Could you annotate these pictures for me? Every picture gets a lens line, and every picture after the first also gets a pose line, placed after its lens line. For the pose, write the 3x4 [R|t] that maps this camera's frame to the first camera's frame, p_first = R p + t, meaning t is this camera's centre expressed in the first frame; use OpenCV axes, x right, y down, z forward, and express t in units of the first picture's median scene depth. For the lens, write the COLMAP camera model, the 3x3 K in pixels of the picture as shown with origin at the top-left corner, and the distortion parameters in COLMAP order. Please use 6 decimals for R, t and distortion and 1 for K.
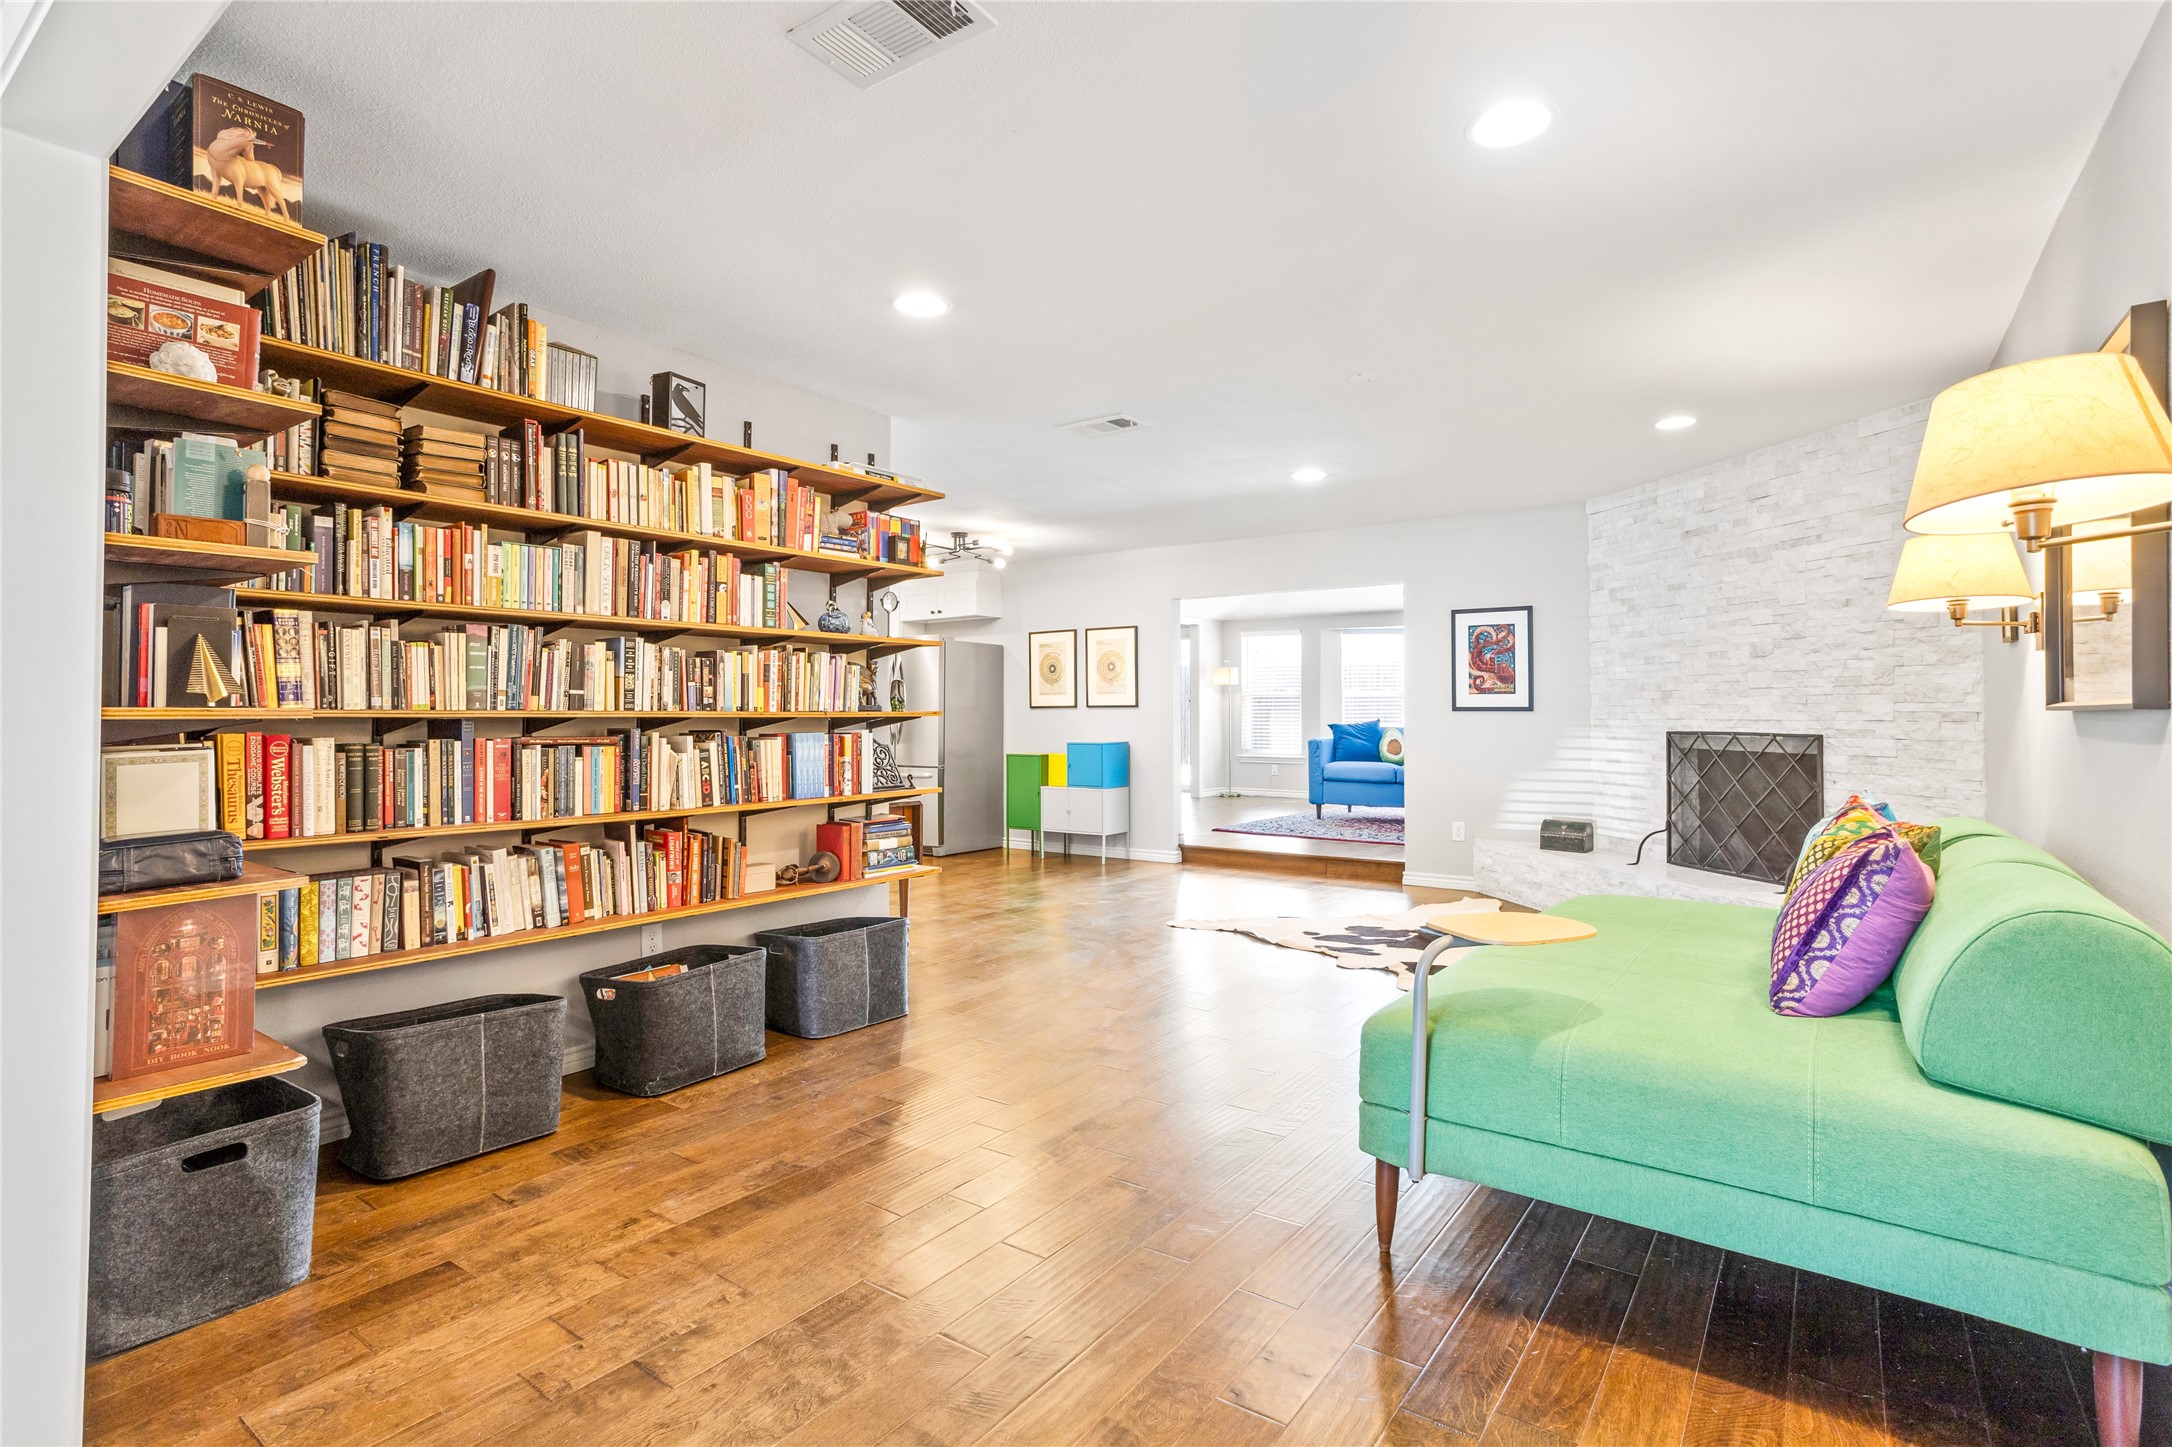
lens RADIAL K [[1046.3, 0, 1086.0], [0, 1046.3, 723.5], [0, 0, 1]] dist [-0.032696, 0.000045]
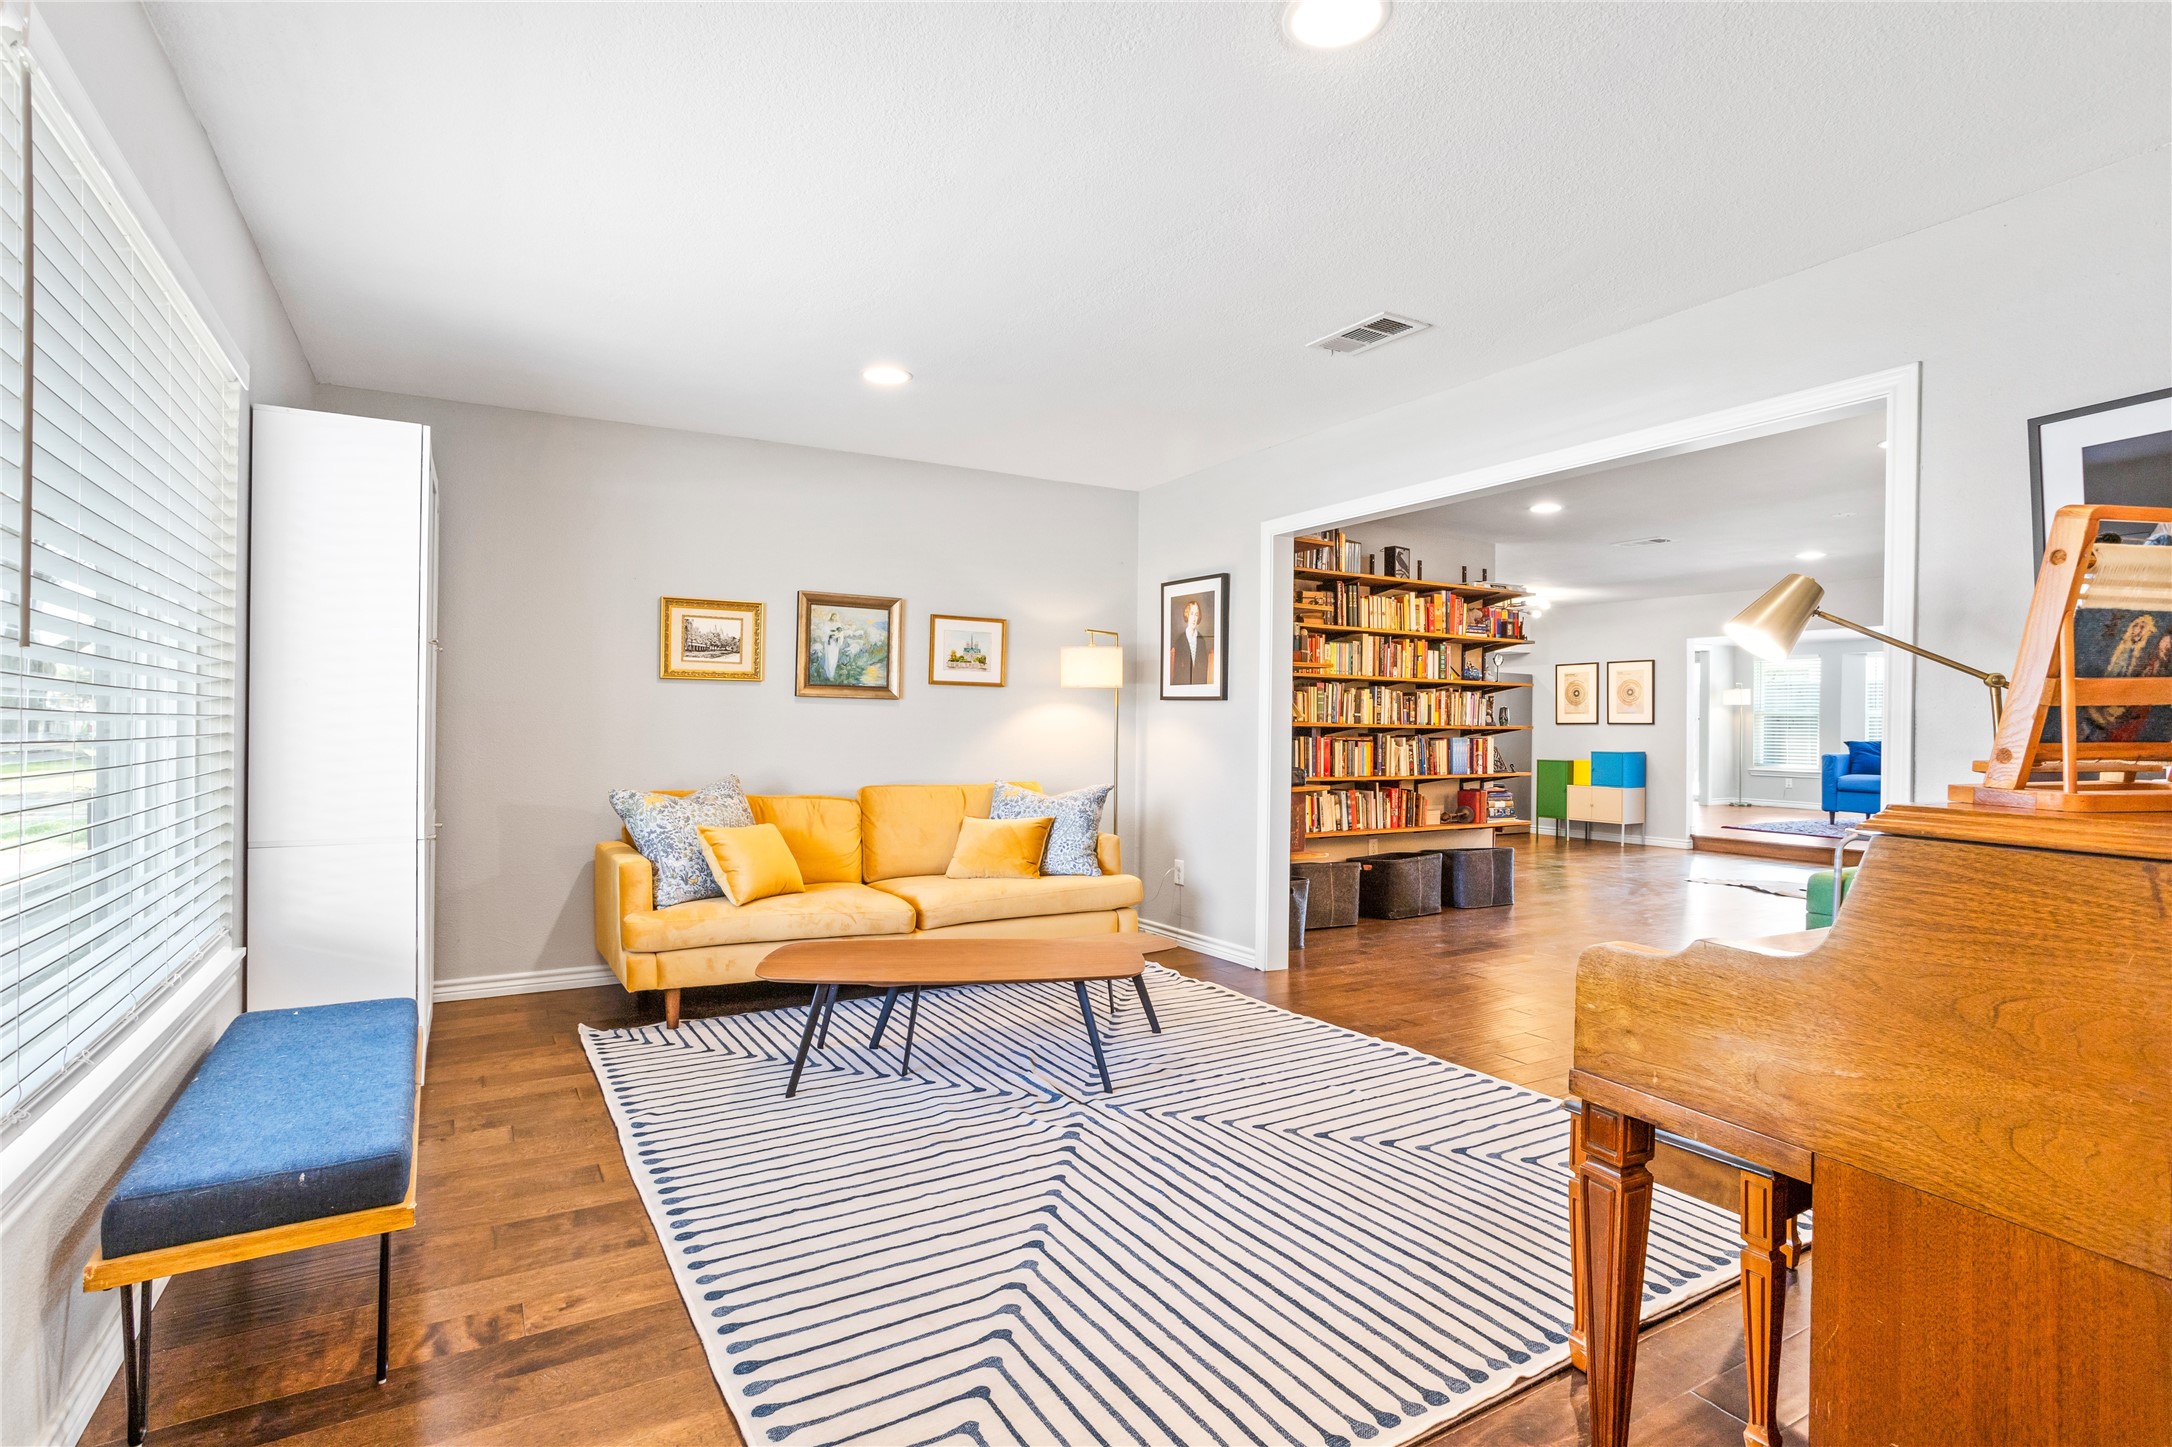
lens RADIAL K [[1072.5, 0, 1087.8], [0, 1072.5, 733.0], [0, 0, 1]] dist [0.028981, 0.000277]
pose [[0.917833, 0.014775, -0.396692, -0.123754], [-0.016096, 0.999870, -0.000002, 0.011990], [0.396641, 0.006387, 0.917952, -0.965764]]
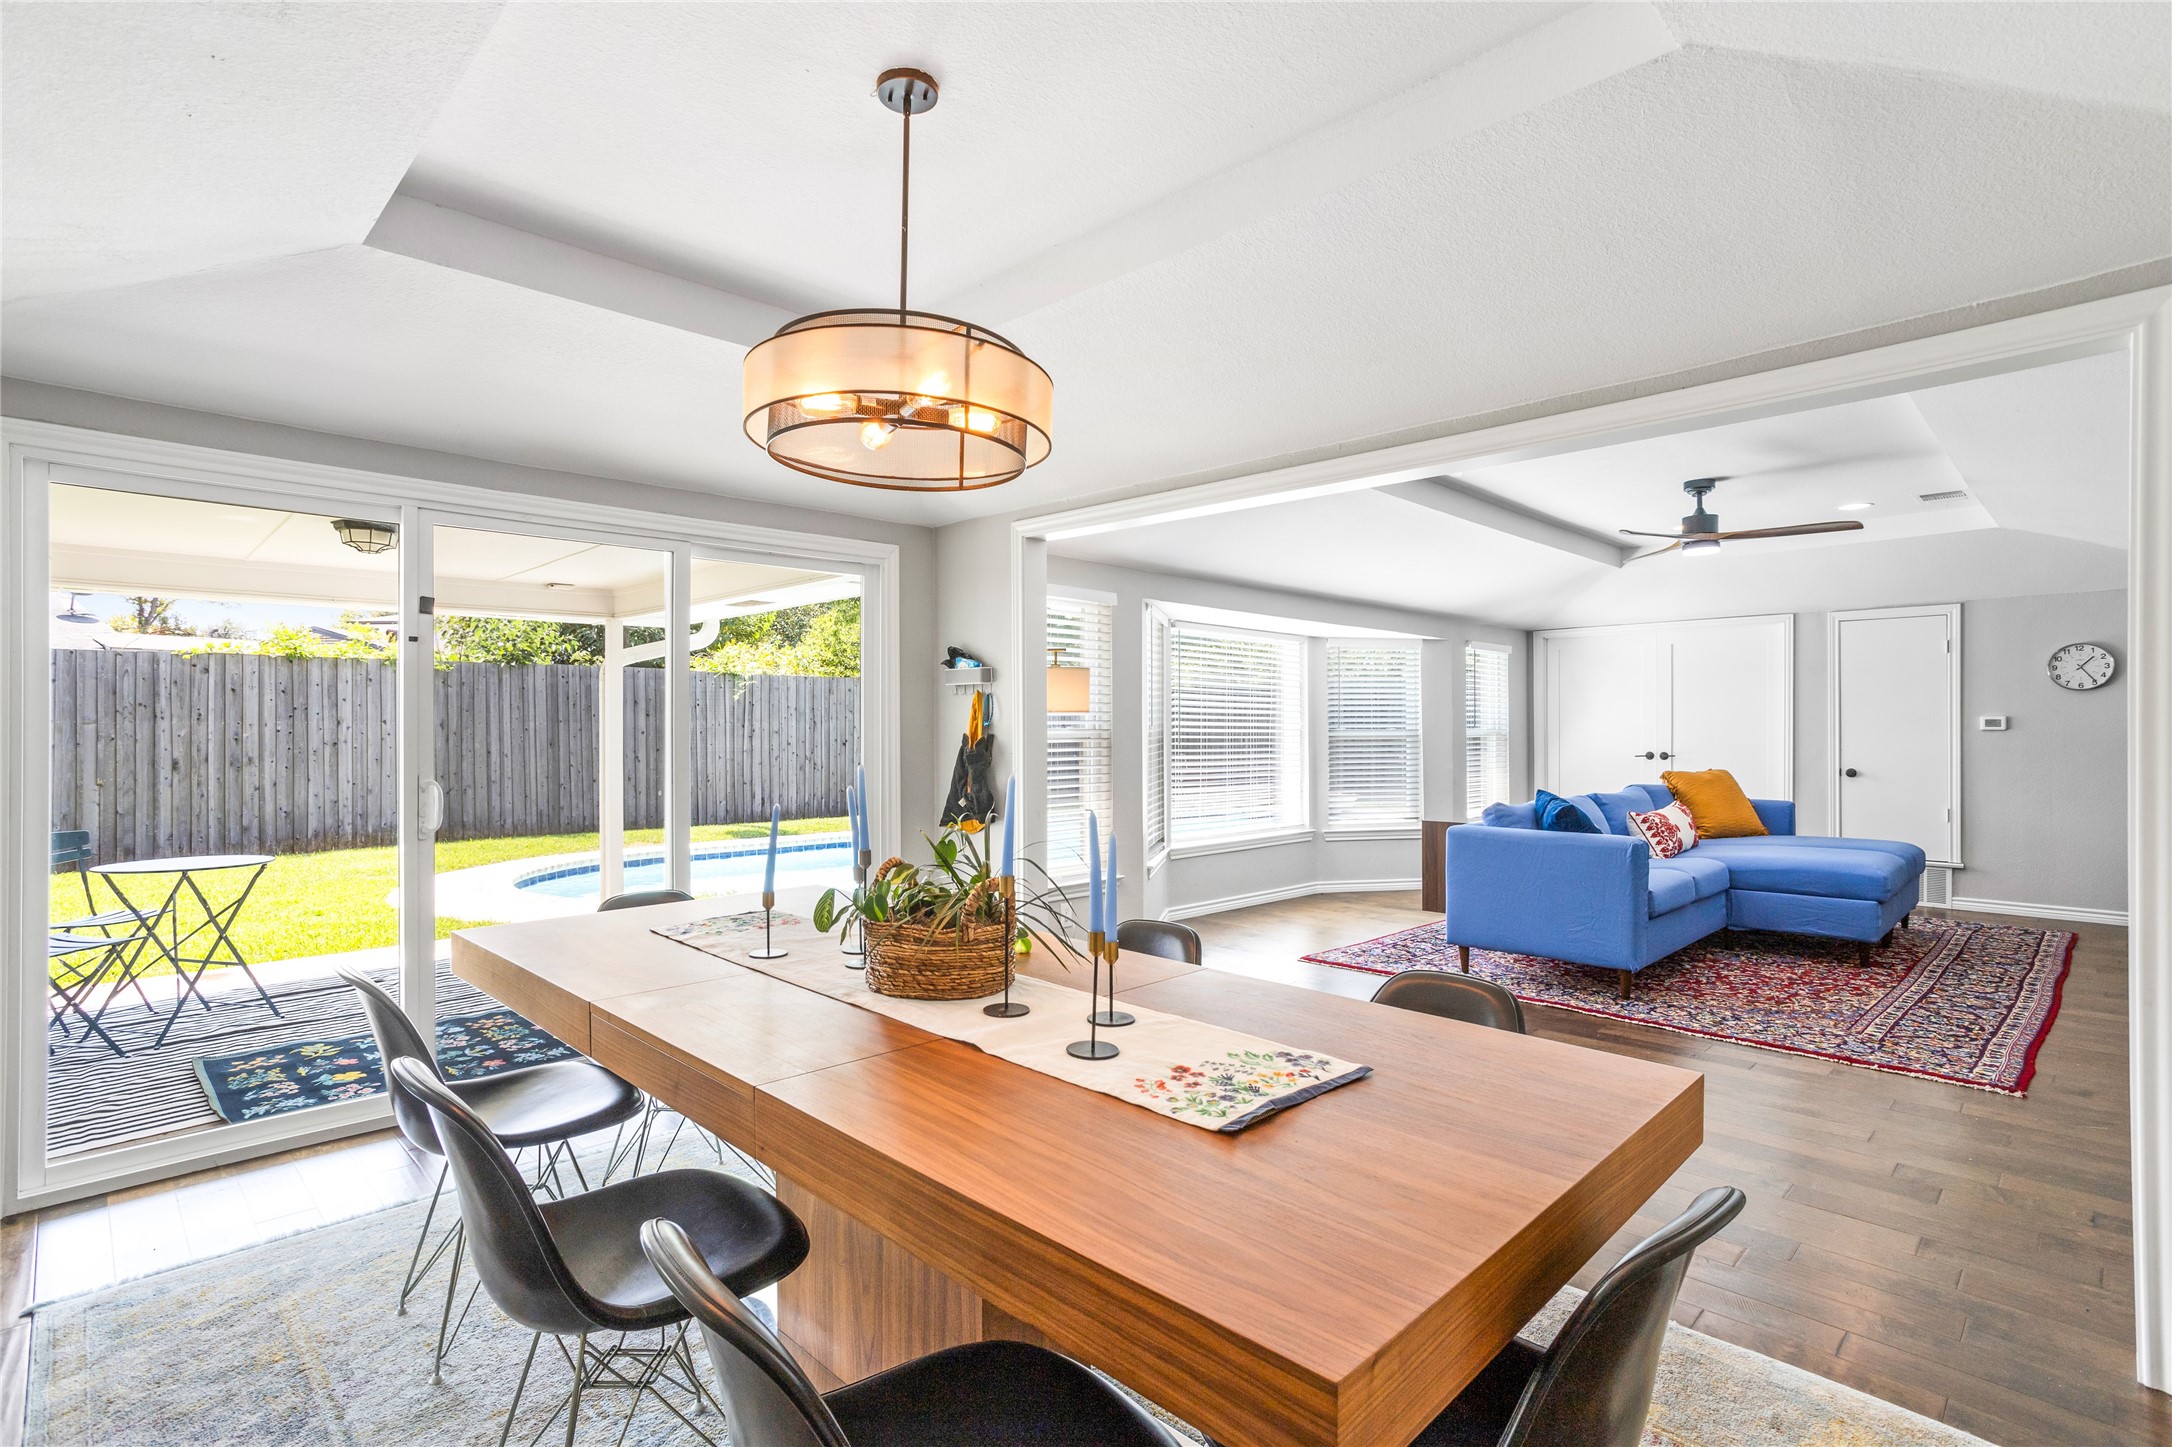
lens RADIAL K [[1041.2, 0, 1068.8], [0, 1041.2, 729.2], [0, 0, 1]] dist [-0.014995, 0.000704]
pose [[0.169860, 0.010678, 0.985410, -0.791585], [0.004208, 0.999924, -0.011561, -0.073878], [-0.985459, 0.006111, 0.169802, 2.871796]]
